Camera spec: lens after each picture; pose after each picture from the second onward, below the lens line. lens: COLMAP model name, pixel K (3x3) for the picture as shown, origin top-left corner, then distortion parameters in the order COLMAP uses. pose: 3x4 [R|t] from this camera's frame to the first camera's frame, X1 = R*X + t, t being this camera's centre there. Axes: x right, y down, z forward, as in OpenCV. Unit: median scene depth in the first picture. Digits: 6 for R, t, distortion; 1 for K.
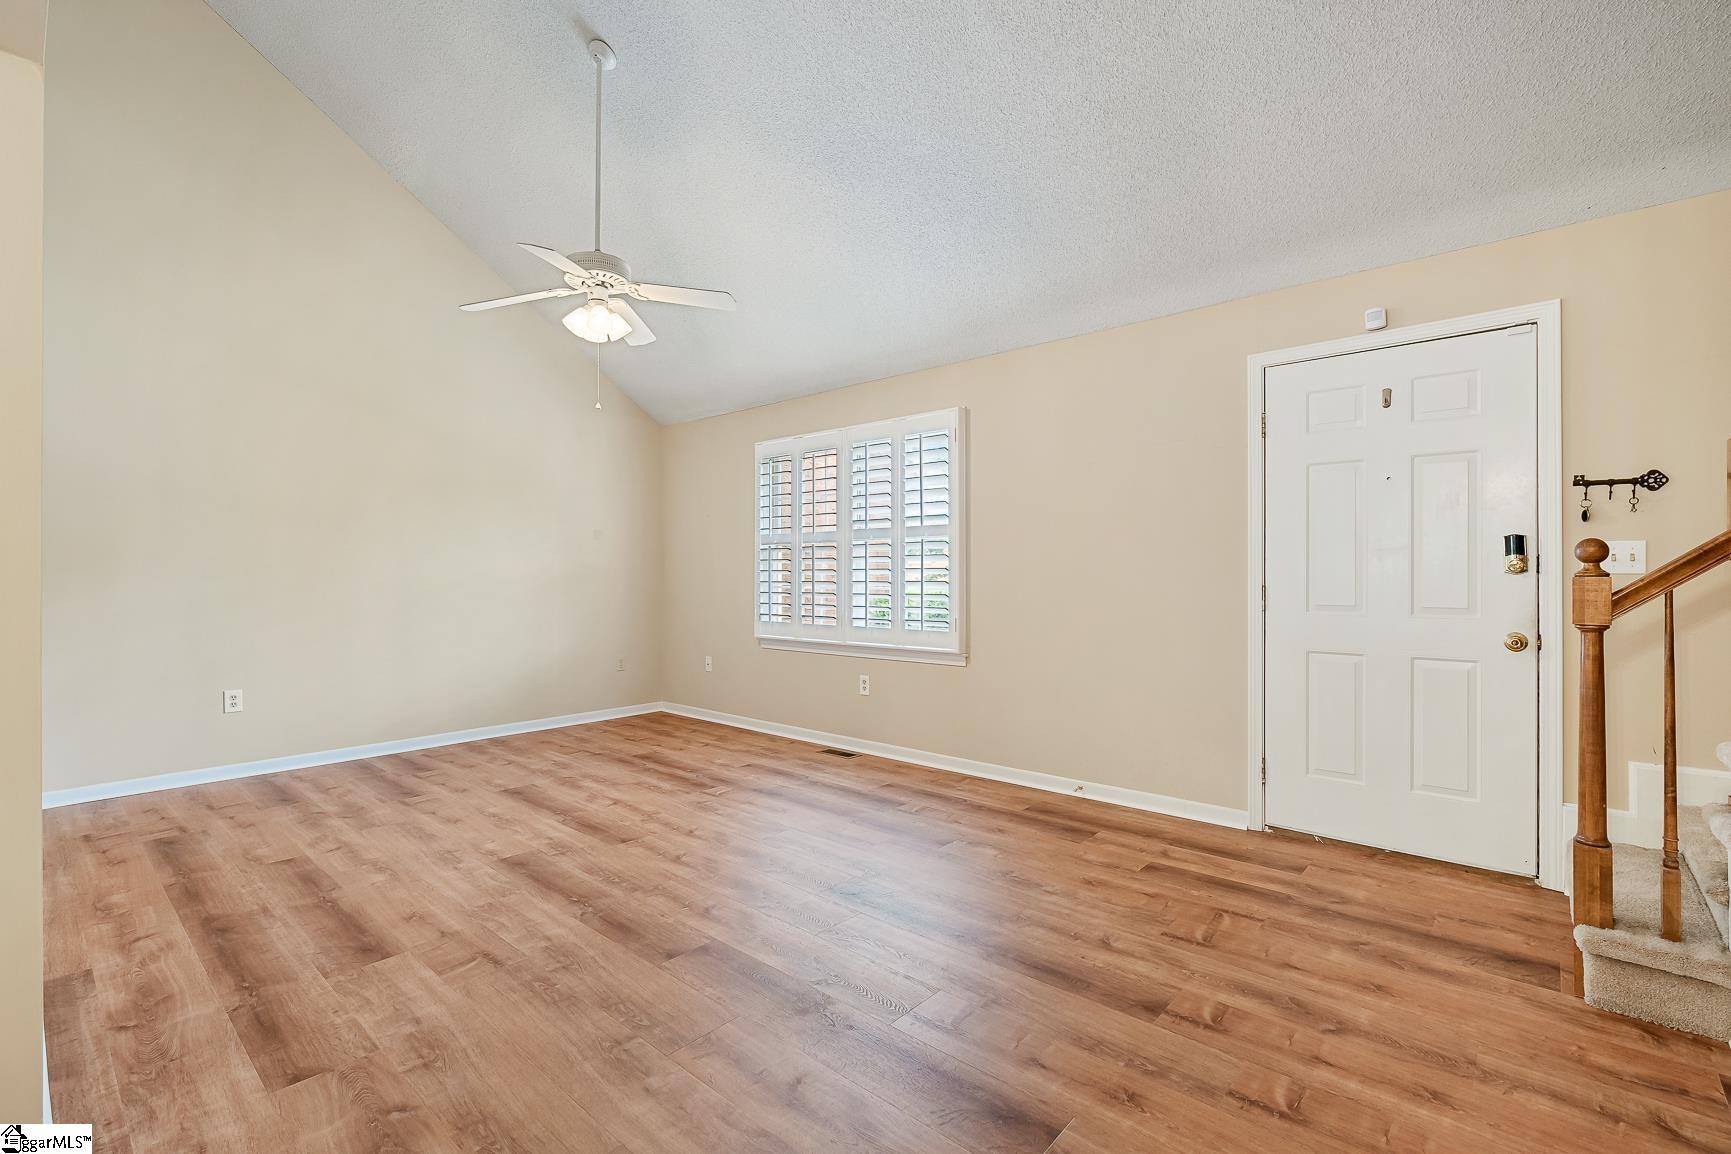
lens RADIAL K [[771.3, 0, 865.5], [0, 771.3, 577.0], [0, 0, 1]] dist [-0.003274, -0.000180]
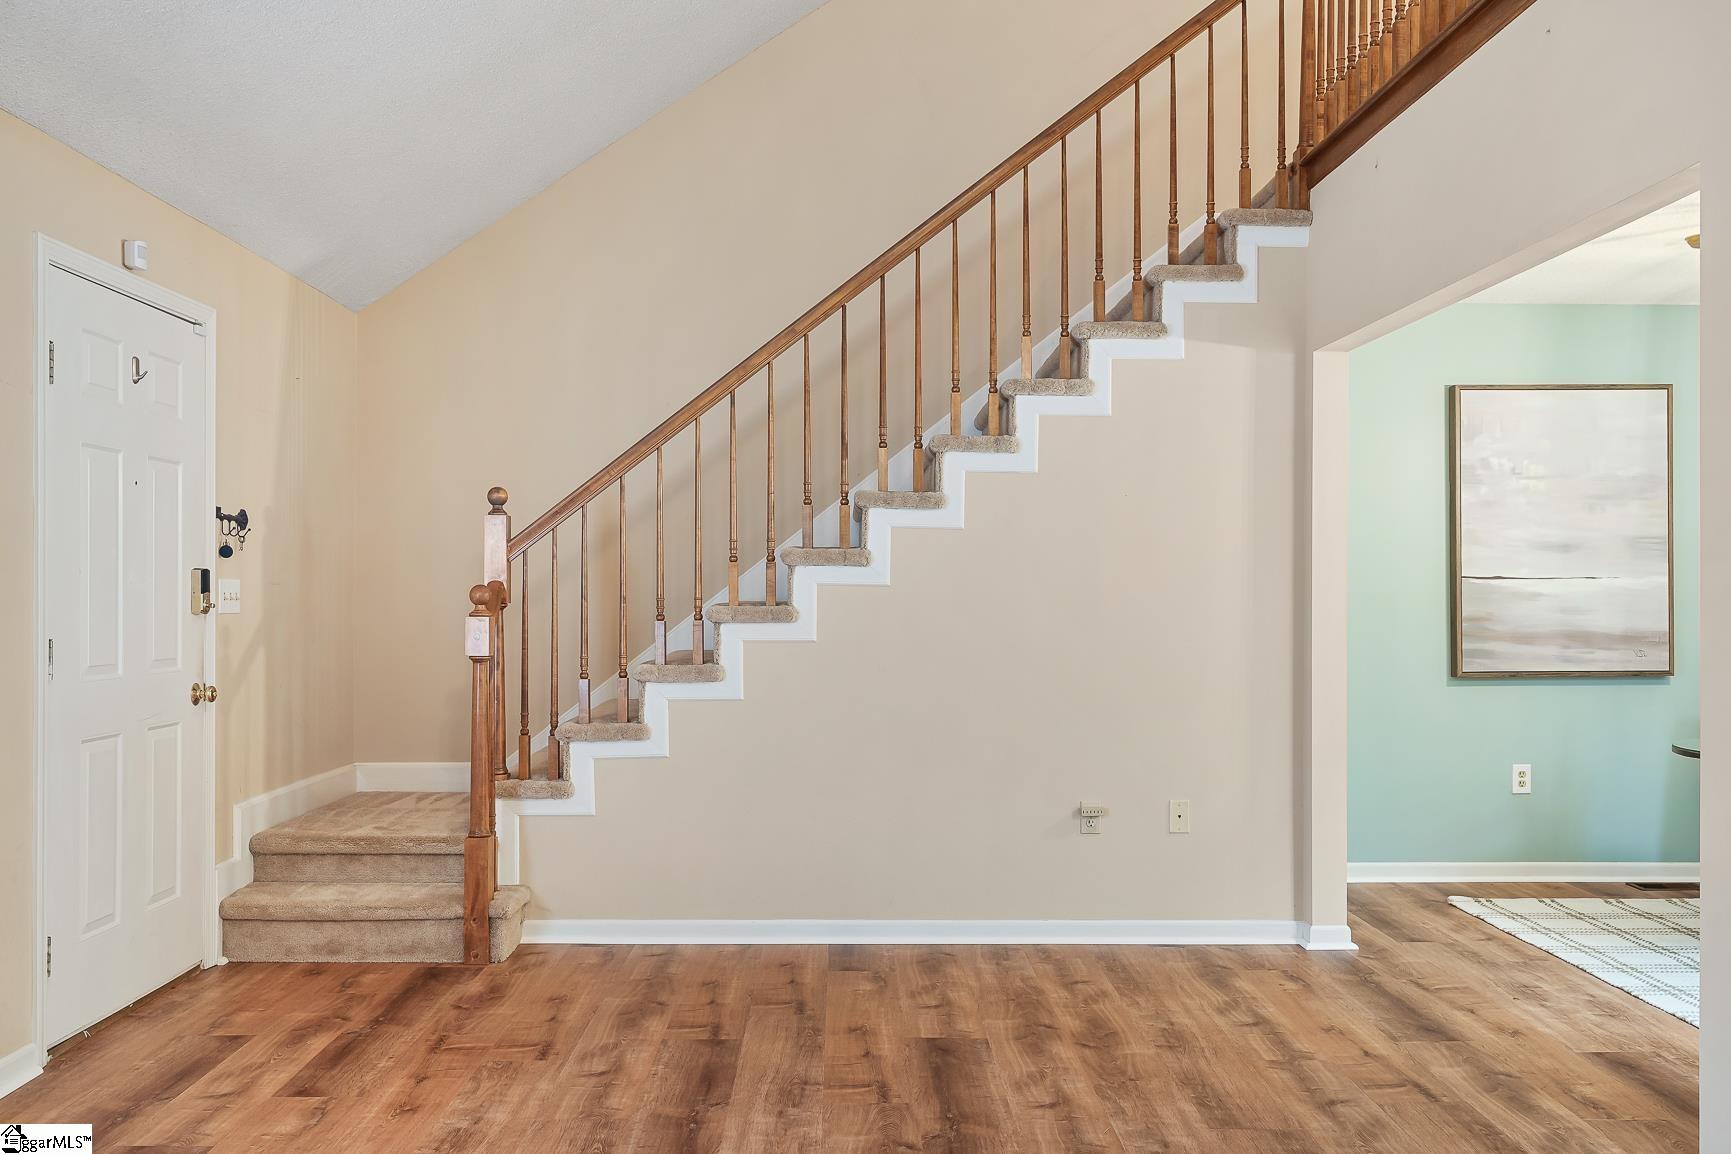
lens RADIAL K [[1487.4, 0, 865.5], [0, 1487.4, 577.0], [0, 0, 1]] dist [0.007152, -0.000823]
pose [[-0.683163, 0.008671, 0.730214, -0.882170], [0.000634, 0.999936, -0.011282, -0.026799], [-0.730266, -0.007245, -0.683125, 1.605106]]
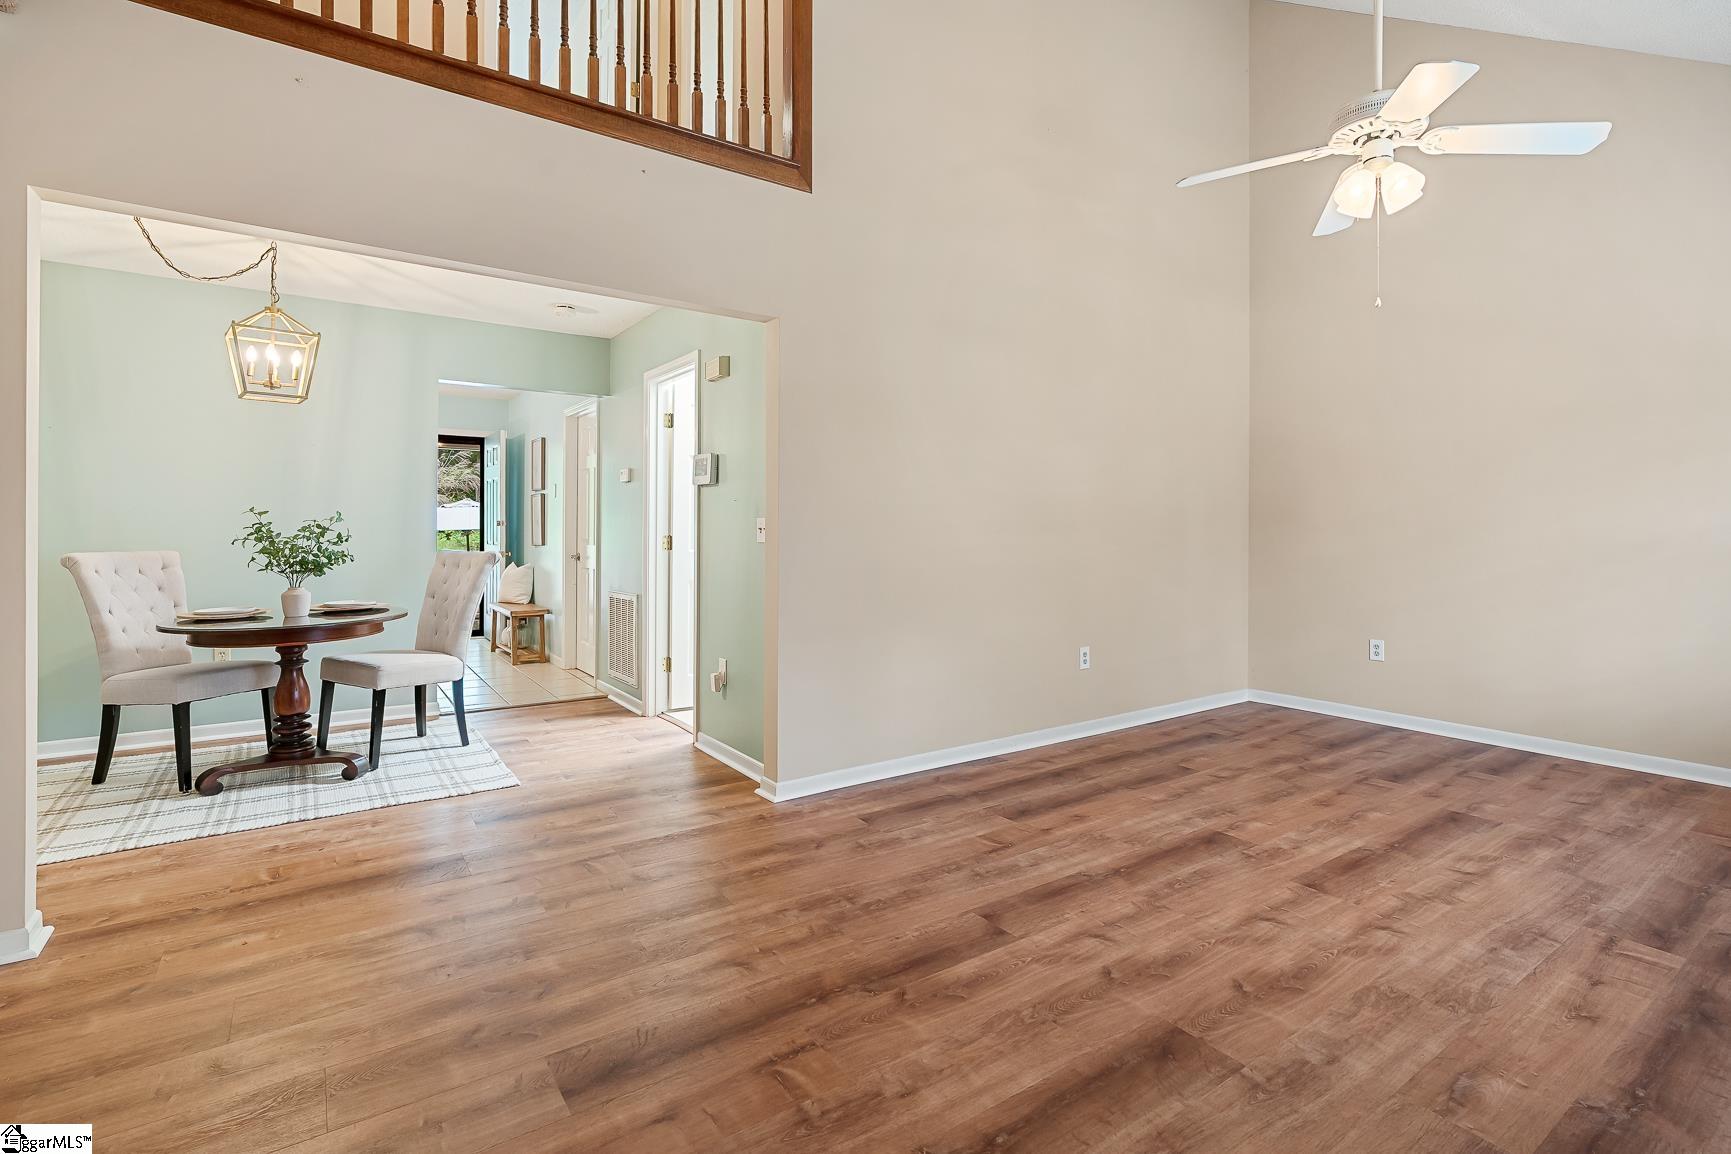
lens RADIAL K [[804.3, 0, 879.0], [0, 804.3, 530.3], [0, 0, 1]] dist [-0.002751, -0.000167]
pose [[-0.221668, 0.001970, -0.975120, 0.654777], [-0.006747, 0.999971, 0.003554, -0.005724], [0.975099, 0.007366, -0.221649, 0.910305]]
